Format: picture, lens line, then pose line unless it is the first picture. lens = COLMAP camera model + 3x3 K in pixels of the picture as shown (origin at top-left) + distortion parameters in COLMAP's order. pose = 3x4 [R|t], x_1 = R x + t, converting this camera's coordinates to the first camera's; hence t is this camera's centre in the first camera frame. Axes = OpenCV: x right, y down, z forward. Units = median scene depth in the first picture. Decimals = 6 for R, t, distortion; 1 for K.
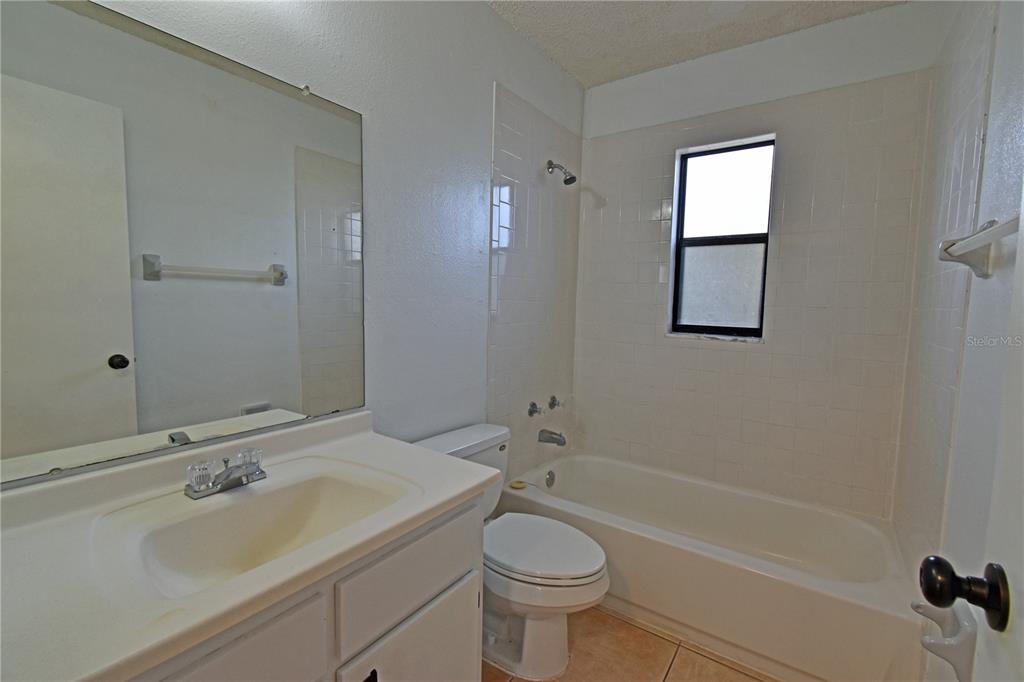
lens RADIAL K [[453.8, 0, 513.2], [0, 453.8, 343.9], [0, 0, 1]] dist [0.006880, -0.003586]
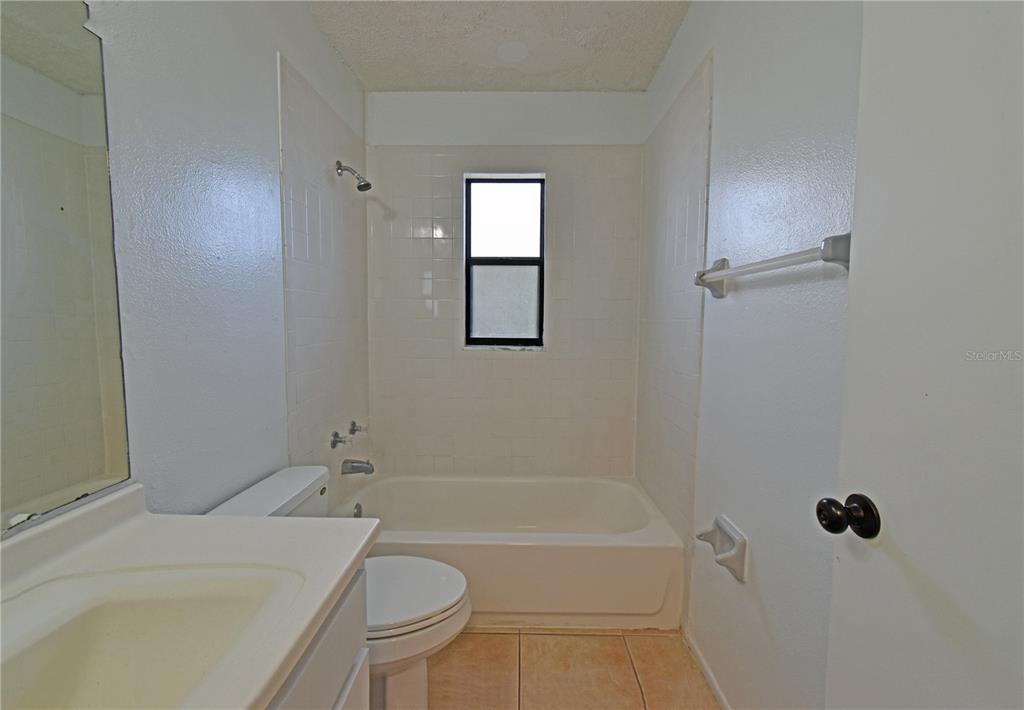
lens RADIAL K [[438.7, 0, 518.0], [0, 438.7, 356.8], [0, 0, 1]] dist [0.011552, -0.002015]
pose [[0.830776, -0.064578, 0.552848, -0.136419], [0.064612, 0.997721, 0.019449, -0.012546], [-0.552844, 0.019563, 0.833055, 0.090407]]
